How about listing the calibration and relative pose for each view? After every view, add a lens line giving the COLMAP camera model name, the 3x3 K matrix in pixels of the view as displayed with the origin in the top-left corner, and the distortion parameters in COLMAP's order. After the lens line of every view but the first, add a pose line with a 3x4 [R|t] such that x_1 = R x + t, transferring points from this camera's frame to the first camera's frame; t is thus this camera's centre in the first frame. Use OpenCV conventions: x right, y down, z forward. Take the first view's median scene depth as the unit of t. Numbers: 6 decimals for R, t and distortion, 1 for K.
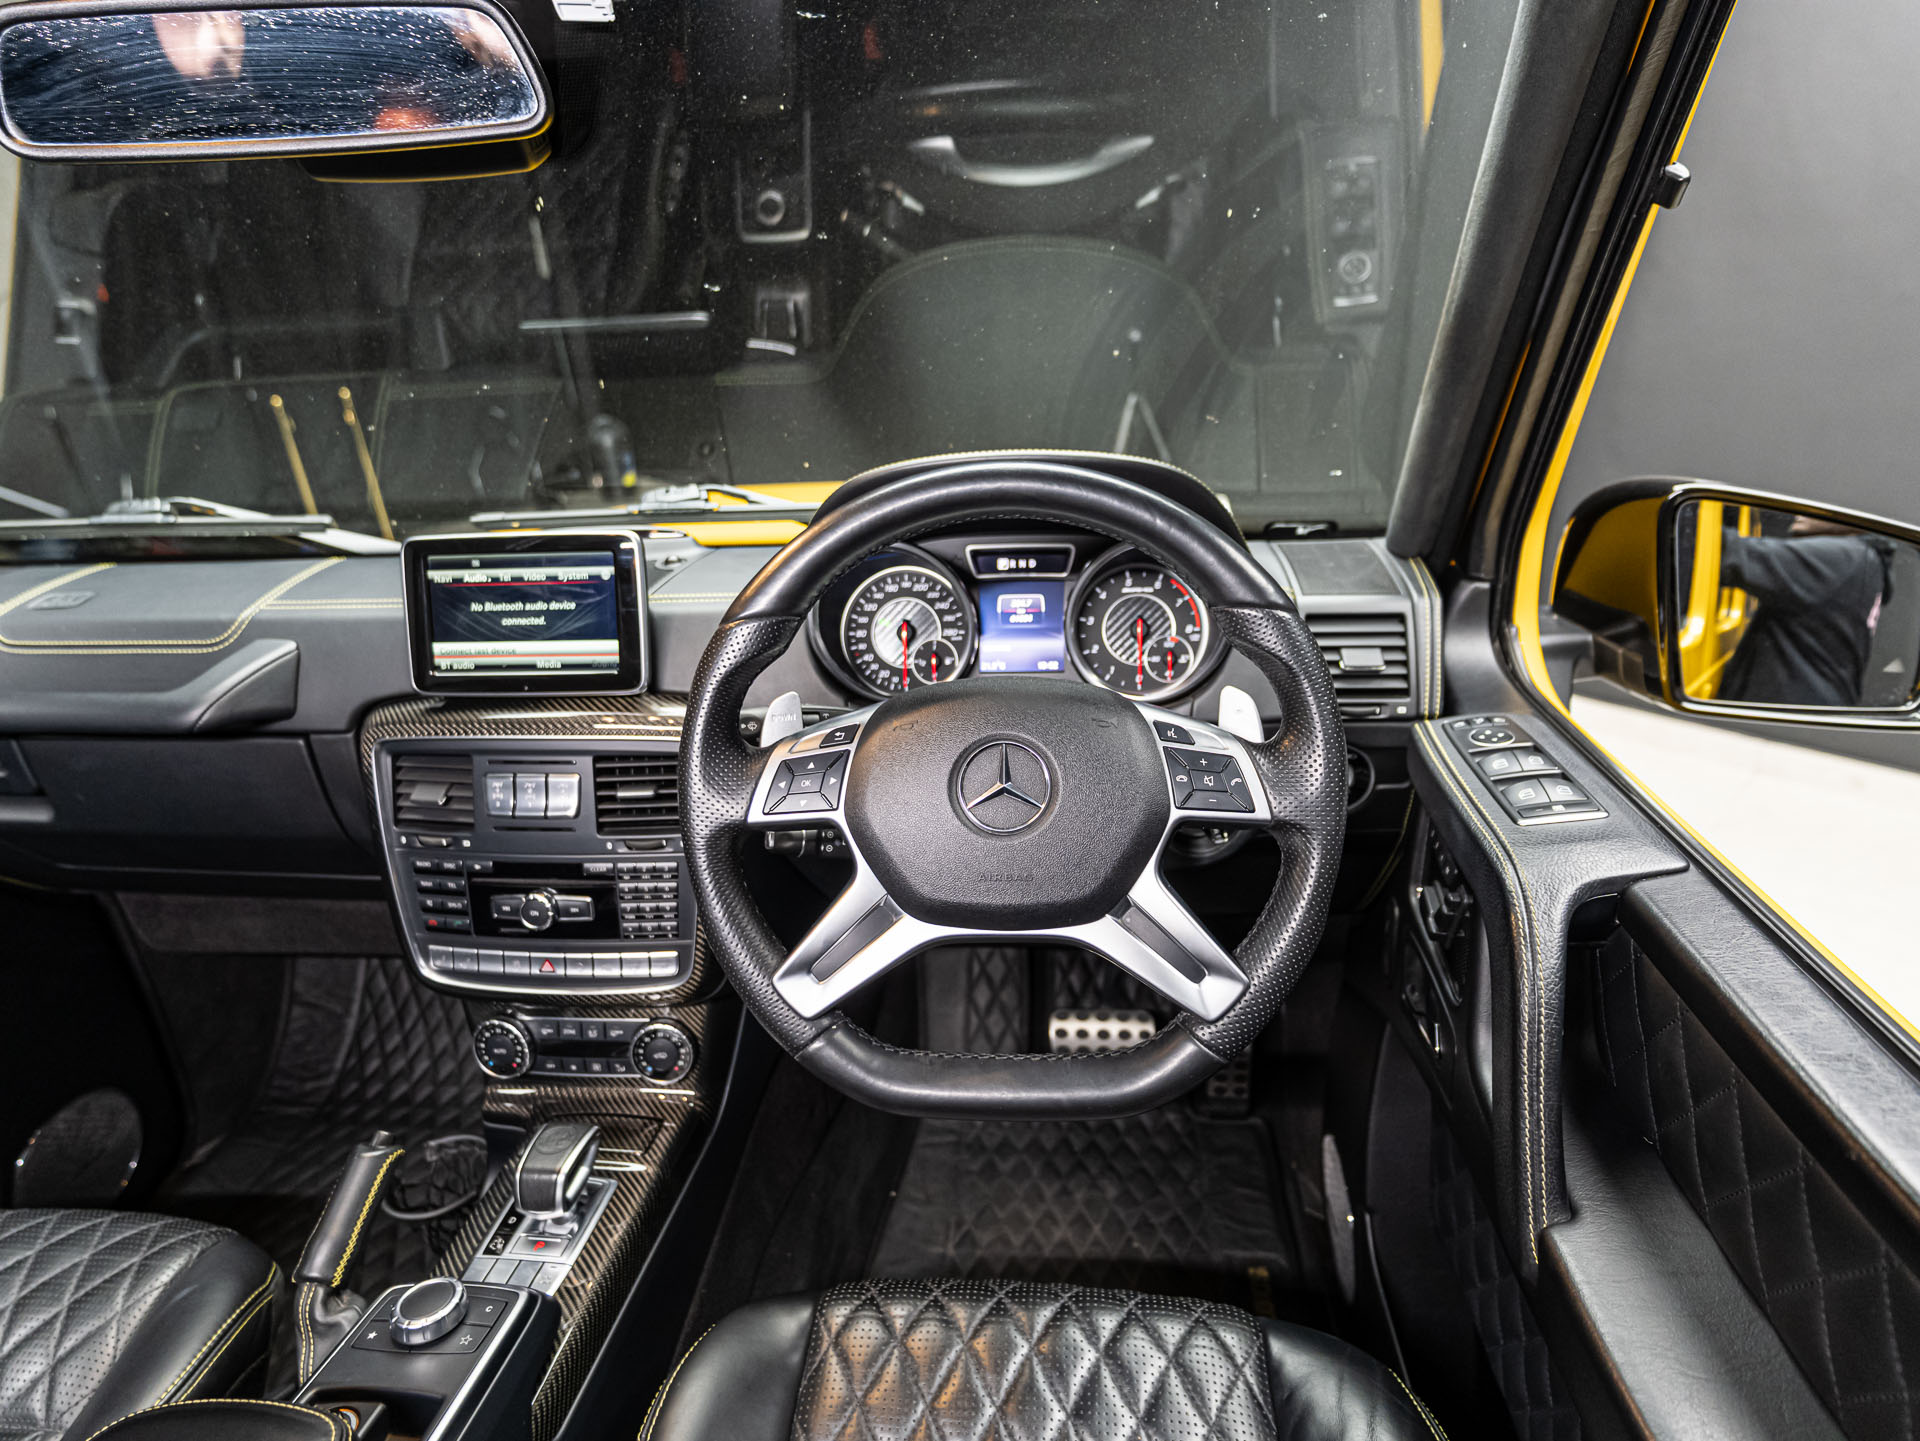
lens RADIAL K [[1023.5, 0, 960.0], [0, 1023.5, 720.5], [0, 0, 1]] dist [0.000802, 0.000660]
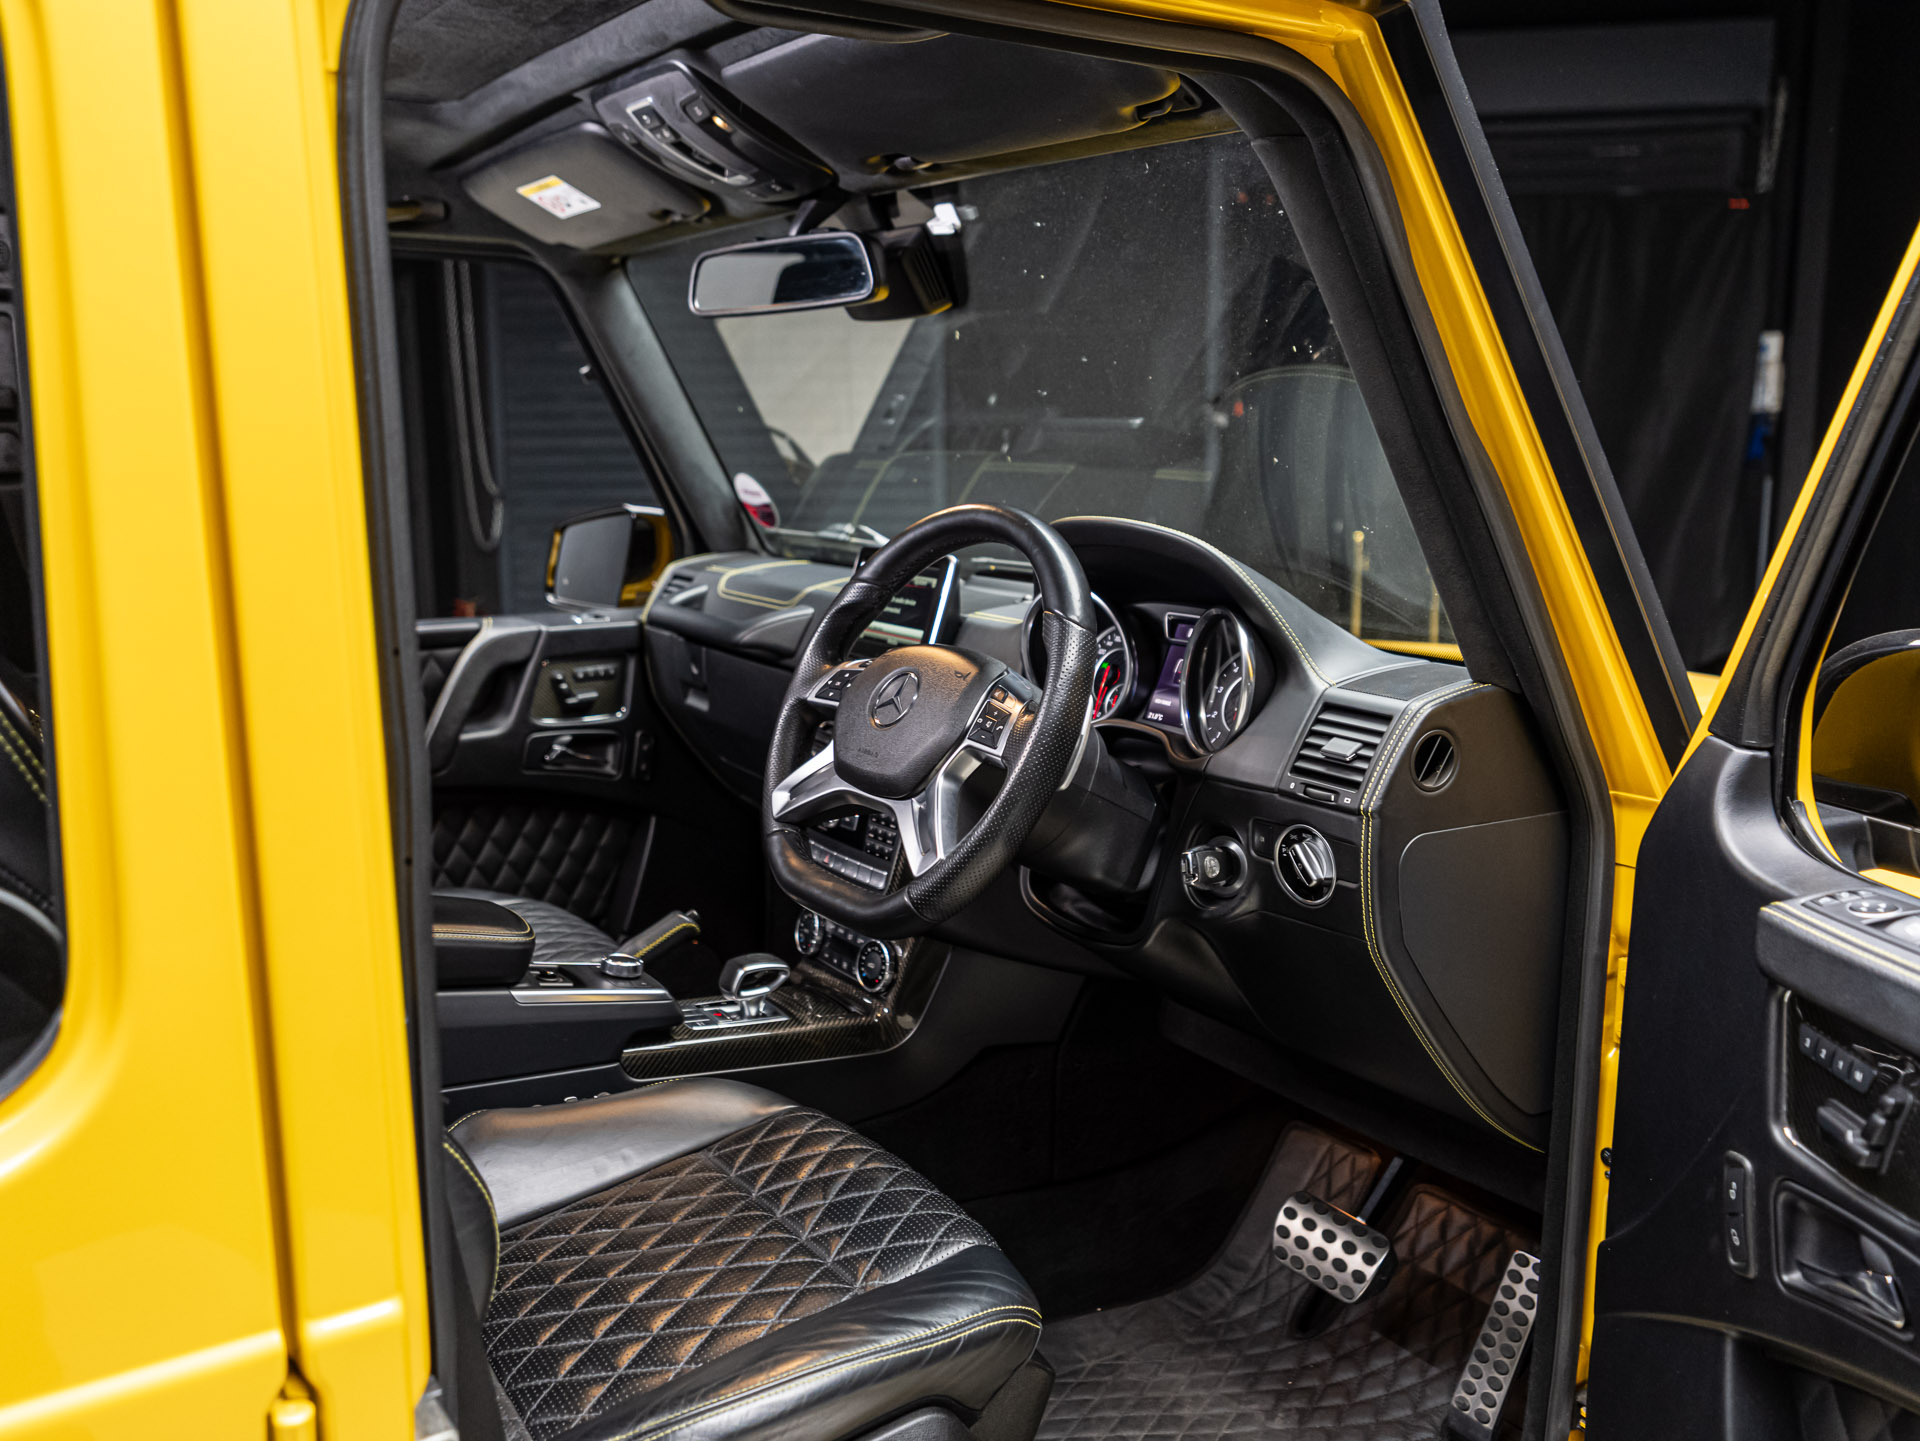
lens RADIAL K [[1663.0, 0, 949.5], [0, 1663.0, 724.5], [0, 0, 1]] dist [0.009894, 0.011459]
pose [[0.614939, 0.189941, -0.765358, 1.409371], [-0.354868, 0.933385, -0.053483, 0.144694], [0.704215, 0.304490, 0.641379, -0.354088]]
